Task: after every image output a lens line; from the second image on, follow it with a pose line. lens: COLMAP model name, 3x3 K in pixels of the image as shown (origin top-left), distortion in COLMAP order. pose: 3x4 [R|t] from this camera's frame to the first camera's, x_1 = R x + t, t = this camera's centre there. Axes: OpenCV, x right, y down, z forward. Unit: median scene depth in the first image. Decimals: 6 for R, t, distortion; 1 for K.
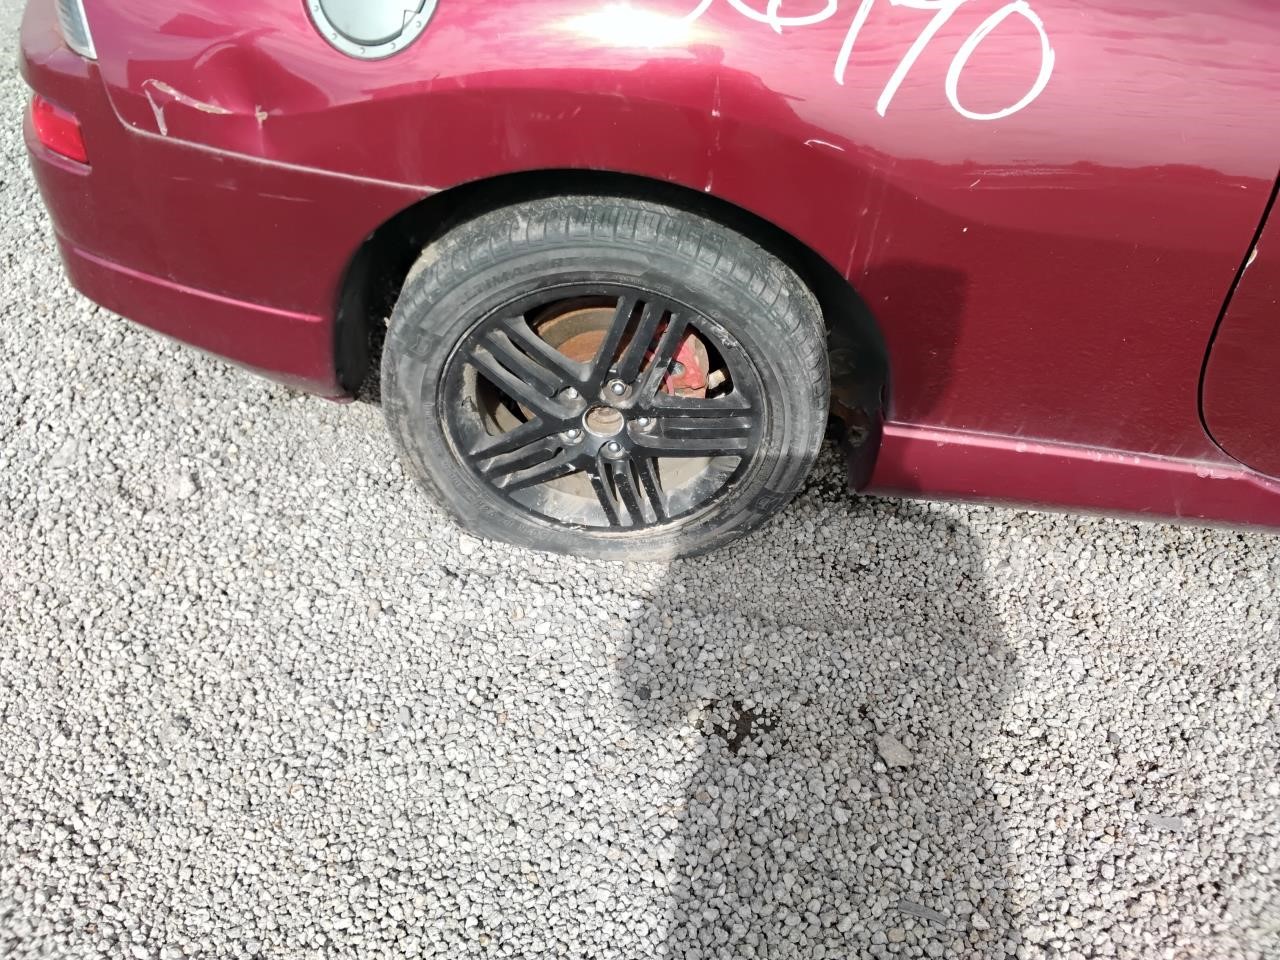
lens RADIAL K [[1037.6, 0, 631.7], [0, 1037.6, 482.9], [0, 0, 1]] dist [0.123448, -0.208032]
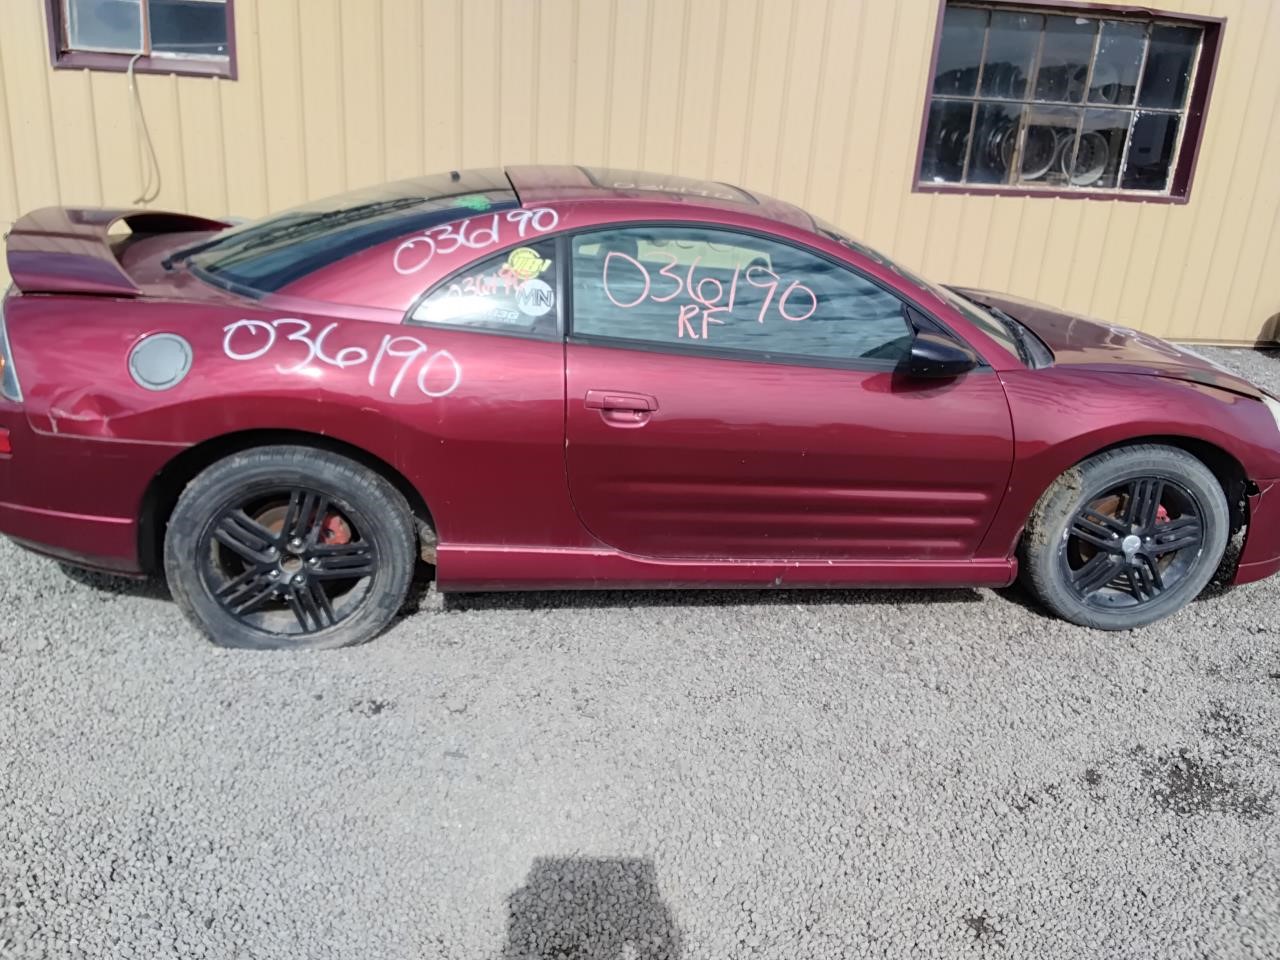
lens RADIAL K [[1037.6, 0, 631.7], [0, 1037.6, 482.9], [0, 0, 1]] dist [0.123448, -0.208032]
pose [[0.975034, -0.088875, 0.203496, 0.203434], [0.154007, 0.930845, -0.331374, 0.537128], [-0.159972, 0.354441, 0.921293, -0.918573]]
